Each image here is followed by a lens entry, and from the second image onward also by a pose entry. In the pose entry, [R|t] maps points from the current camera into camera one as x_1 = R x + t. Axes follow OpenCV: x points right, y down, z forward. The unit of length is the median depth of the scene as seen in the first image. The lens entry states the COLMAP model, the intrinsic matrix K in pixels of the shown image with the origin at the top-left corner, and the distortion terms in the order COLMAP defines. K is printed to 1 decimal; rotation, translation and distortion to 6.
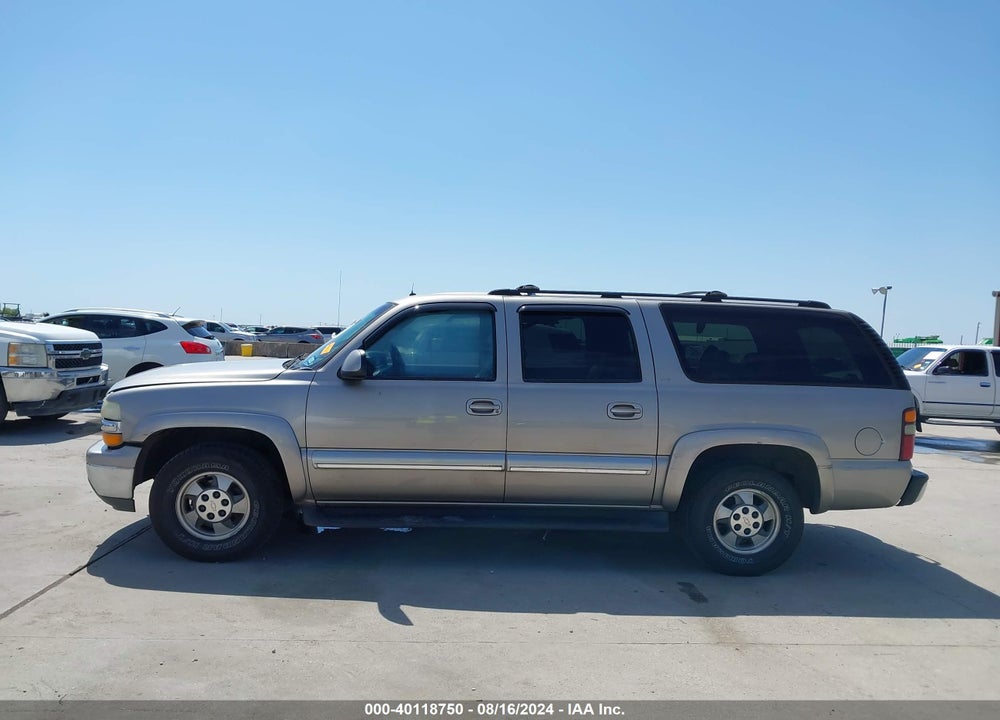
lens RADIAL K [[781.5, 0, 491.6], [0, 781.5, 351.4], [0, 0, 1]] dist [0.039193, -0.058320]
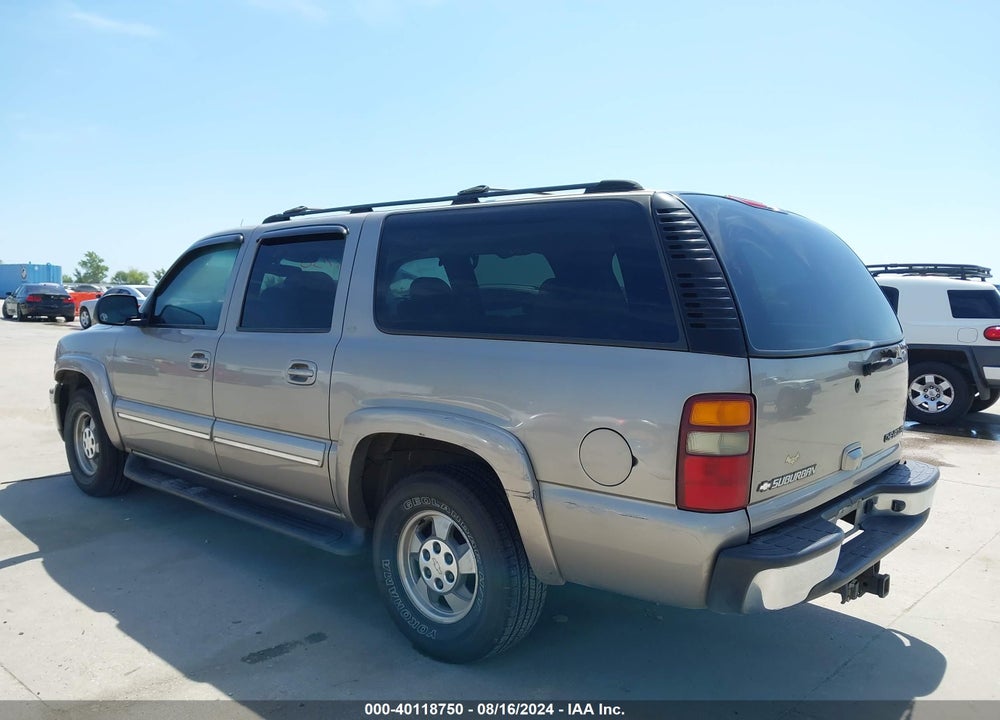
lens RADIAL K [[781.5, 0, 489.7], [0, 781.5, 367.6], [0, 0, 1]] dist [0.039193, -0.058320]
pose [[0.698461, 0.034293, -0.714826, 0.772839], [-0.000632, 0.998880, 0.047302, 0.036956], [0.715648, -0.032587, 0.697701, 0.615975]]
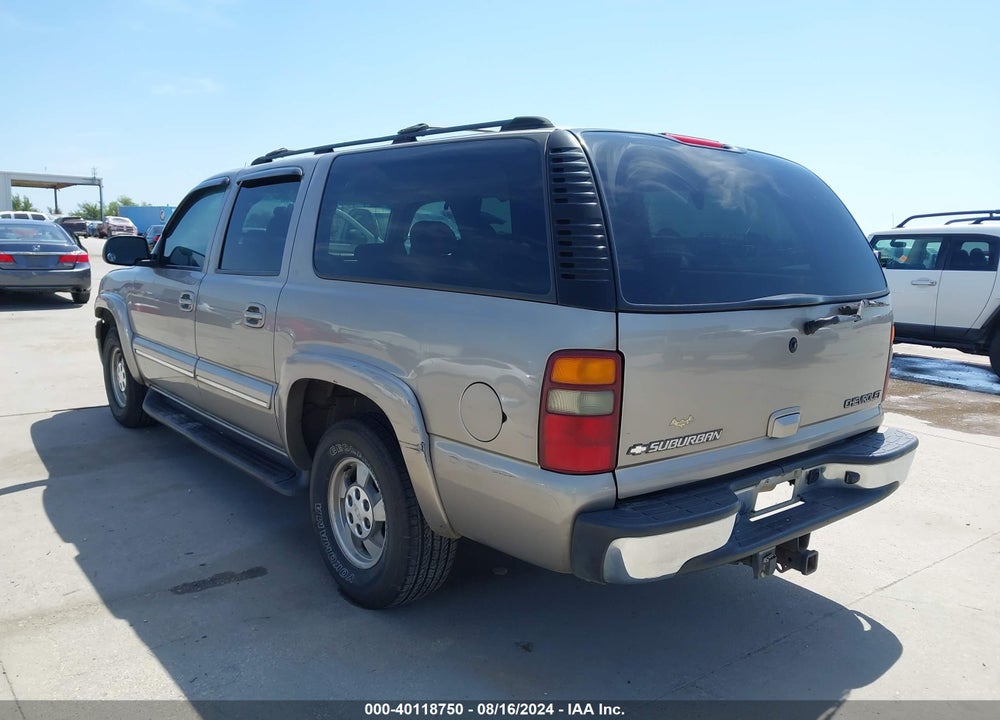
lens RADIAL K [[781.5, 0, 492.6], [0, 781.5, 374.4], [0, 0, 1]] dist [0.039193, -0.058320]
pose [[0.585071, 0.112488, -0.803143, 0.852970], [-0.017466, 0.991852, 0.126195, 0.034298], [0.810794, -0.059805, 0.582269, 0.739776]]
